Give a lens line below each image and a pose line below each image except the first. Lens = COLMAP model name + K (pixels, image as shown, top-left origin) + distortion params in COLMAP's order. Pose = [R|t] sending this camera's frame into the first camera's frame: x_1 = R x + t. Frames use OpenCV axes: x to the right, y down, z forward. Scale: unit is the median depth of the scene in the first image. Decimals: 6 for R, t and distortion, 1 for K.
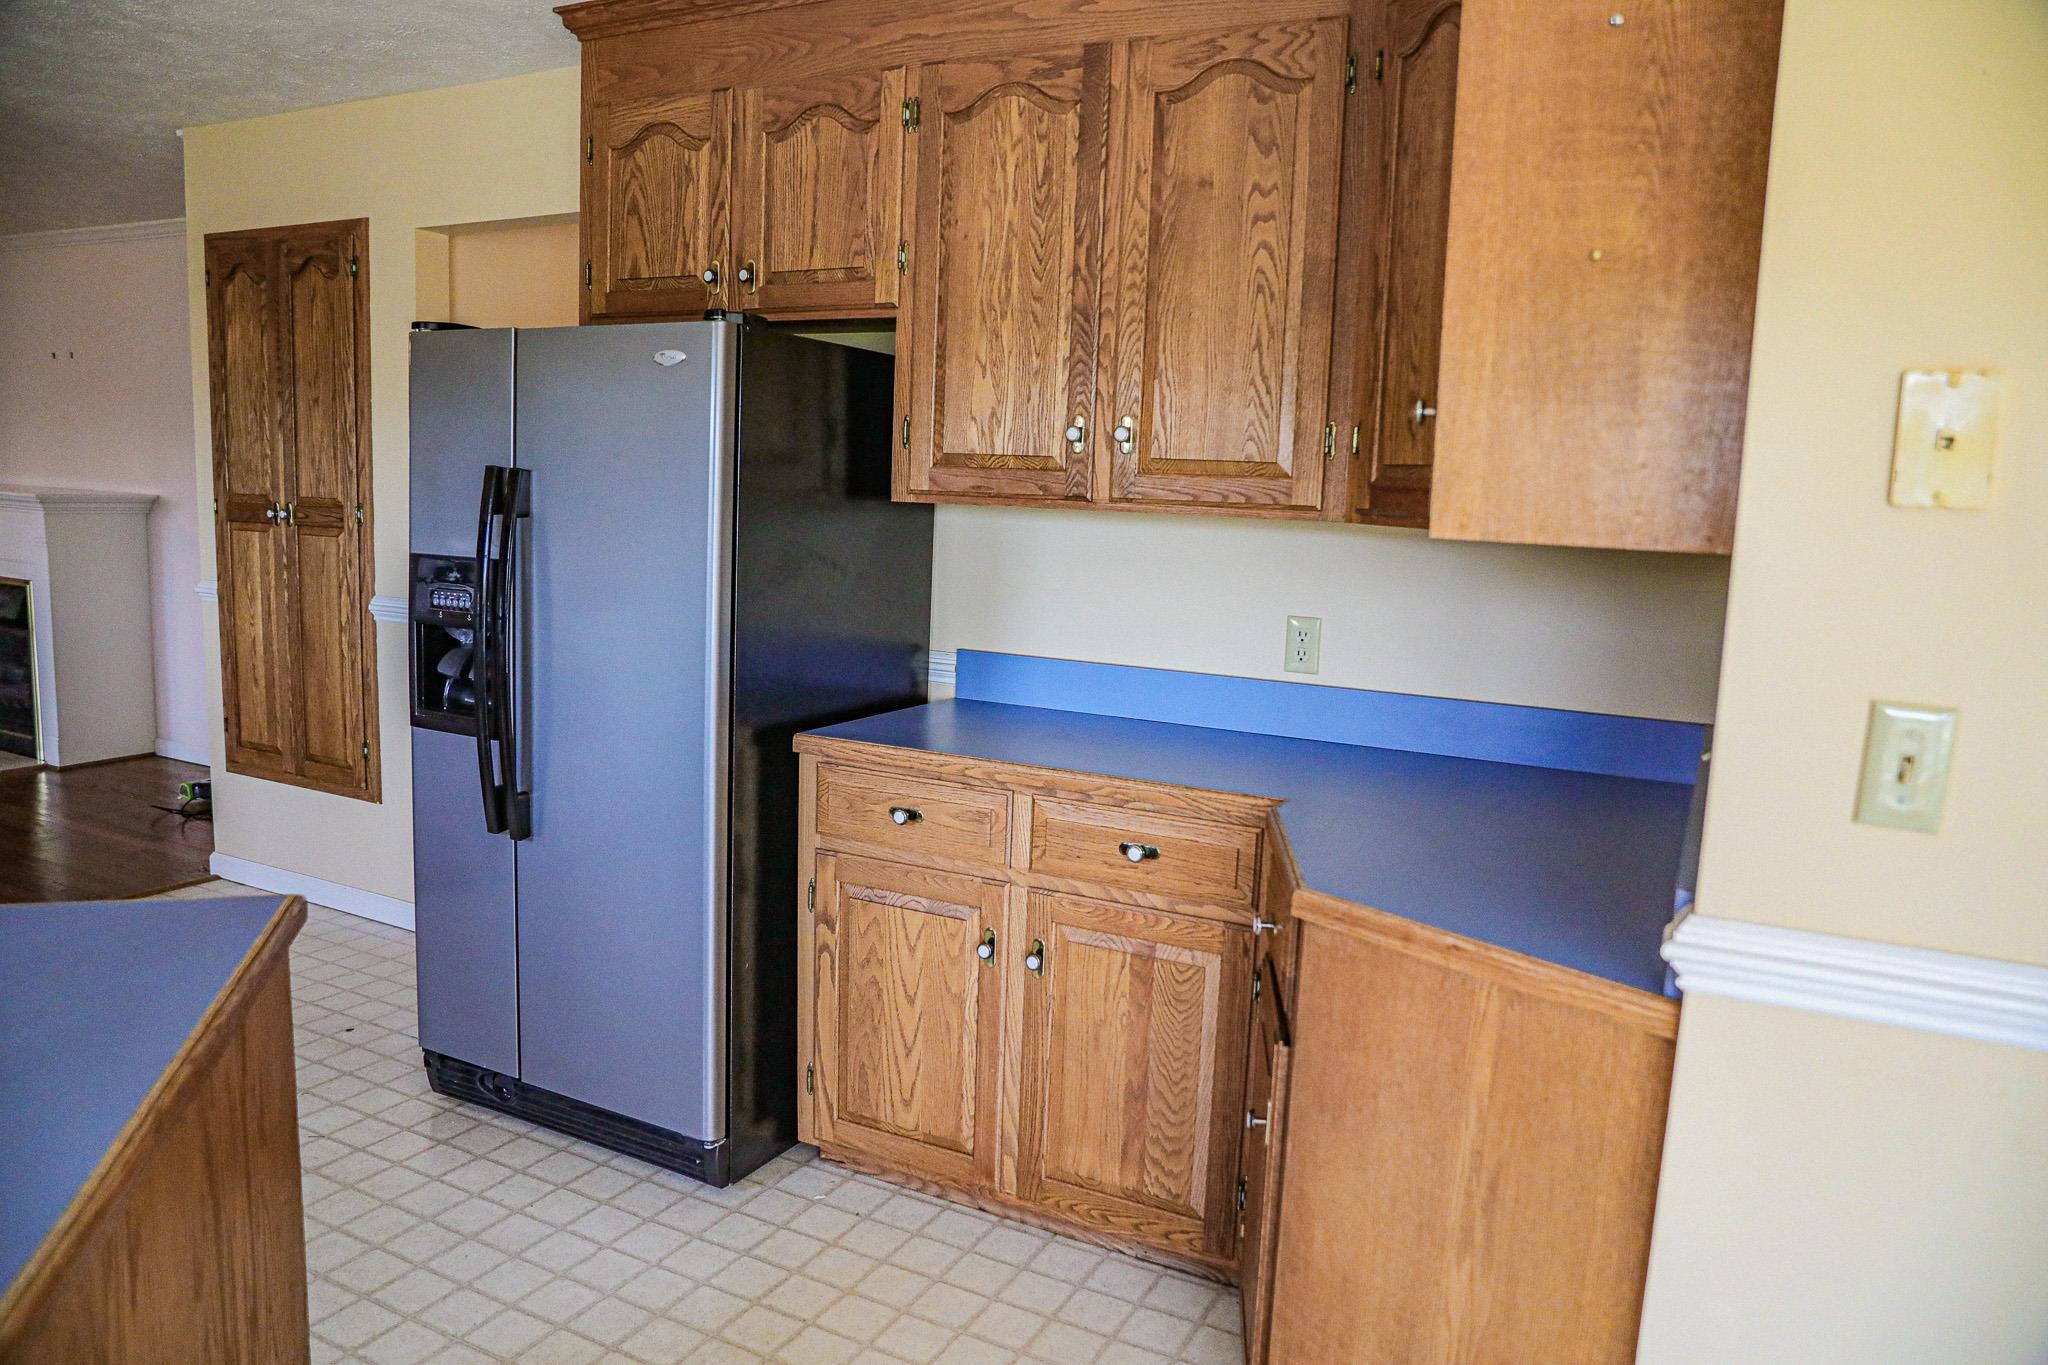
lens RADIAL K [[1398.4, 0, 1024.0], [0, 1398.4, 682.5], [0, 0, 1]] dist [-0.109848, 0.081863]
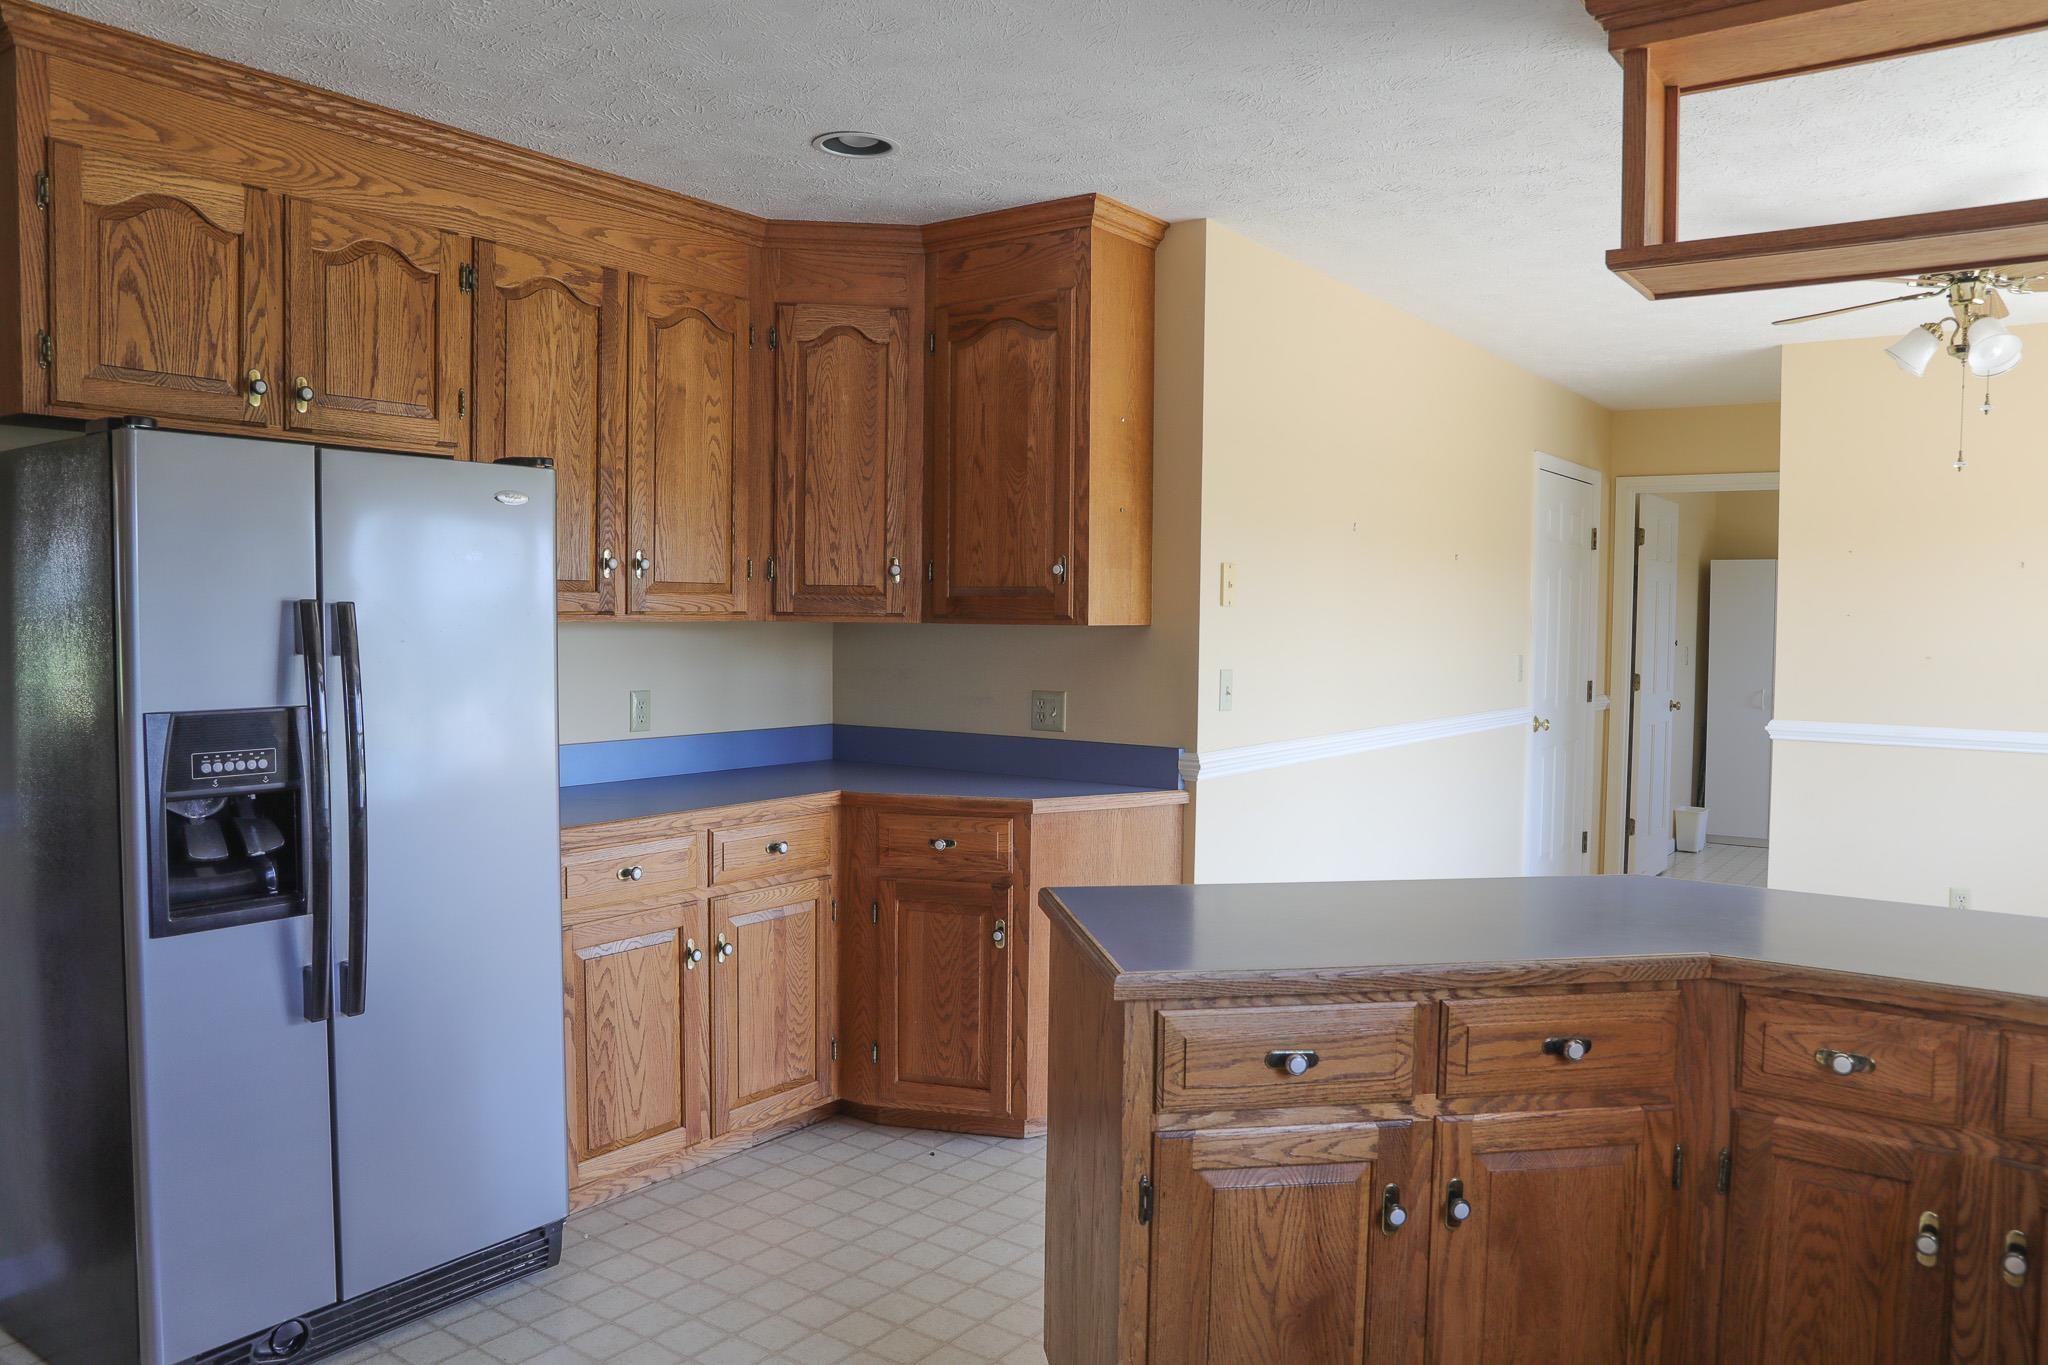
lens RADIAL K [[1464.9, 0, 1024.0], [0, 1464.9, 682.5], [0, 0, 1]] dist [-0.123708, 0.098025]
pose [[0.154336, -0.085676, 0.984297, -1.253442], [0.130852, 0.989230, 0.065588, -0.108103], [-0.979315, 0.118674, 0.163885, 0.419651]]
